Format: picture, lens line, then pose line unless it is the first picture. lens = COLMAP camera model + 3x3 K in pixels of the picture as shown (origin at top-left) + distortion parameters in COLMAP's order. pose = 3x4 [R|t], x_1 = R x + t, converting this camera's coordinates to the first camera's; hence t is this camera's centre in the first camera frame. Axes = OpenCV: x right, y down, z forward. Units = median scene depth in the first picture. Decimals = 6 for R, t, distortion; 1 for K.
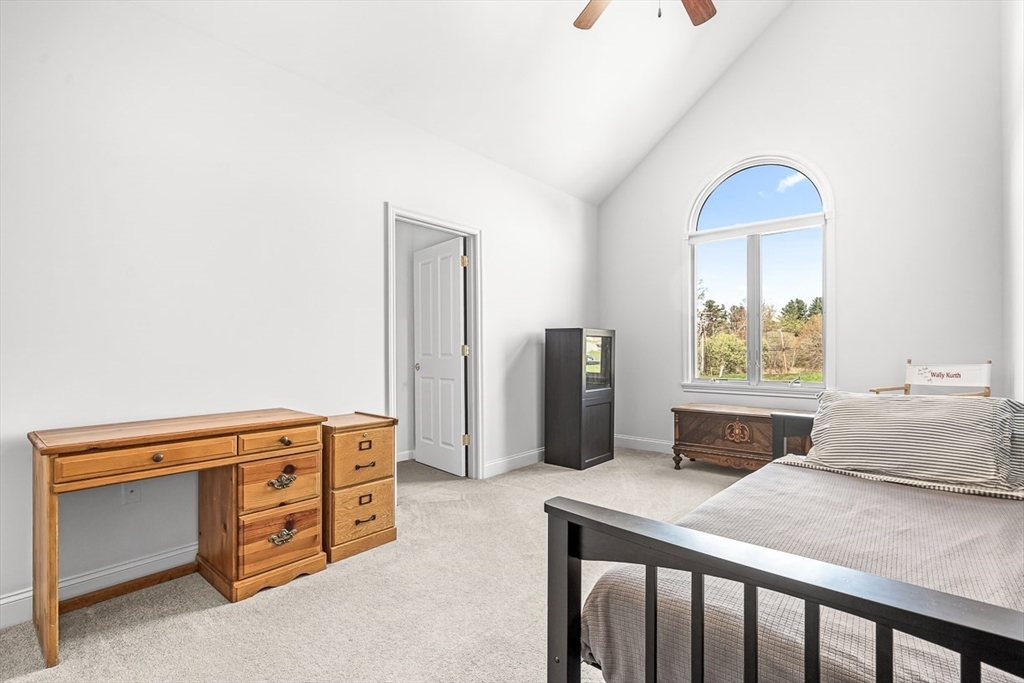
lens RADIAL K [[498.4, 0, 511.0], [0, 498.4, 343.5], [0, 0, 1]] dist [0.006159, -0.000547]
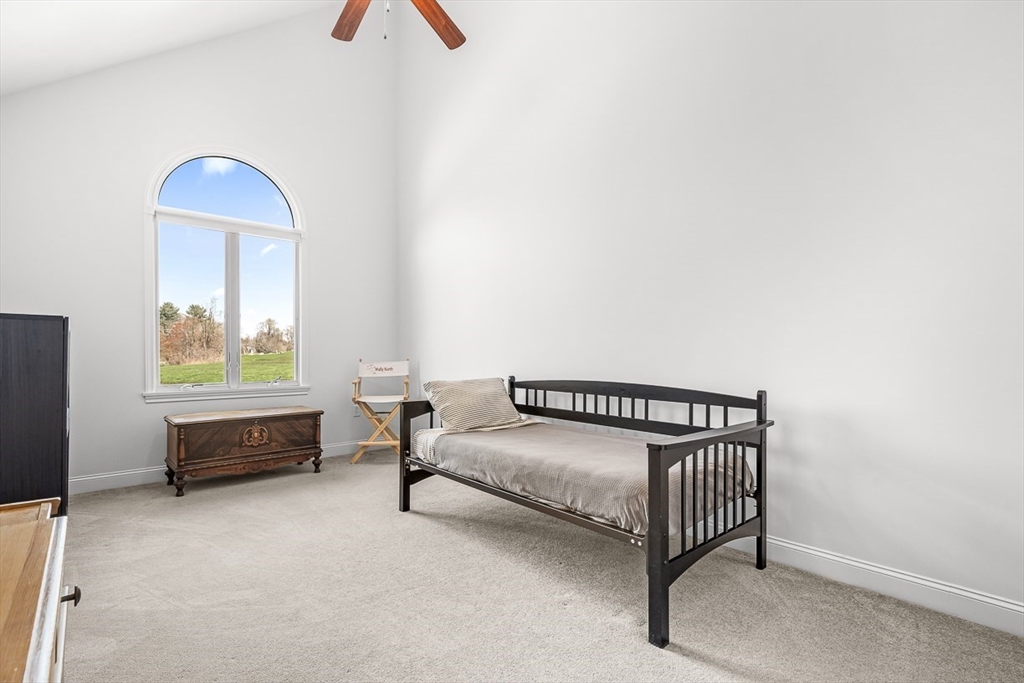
lens RADIAL K [[498.4, 0, 511.8], [0, 498.4, 350.2], [0, 0, 1]] dist [0.006159, -0.000547]
pose [[0.112640, 0.005560, 0.993620, -0.462492], [-0.012678, 0.999911, -0.004158, 0.007320], [-0.993555, -0.012129, 0.112701, 0.388451]]
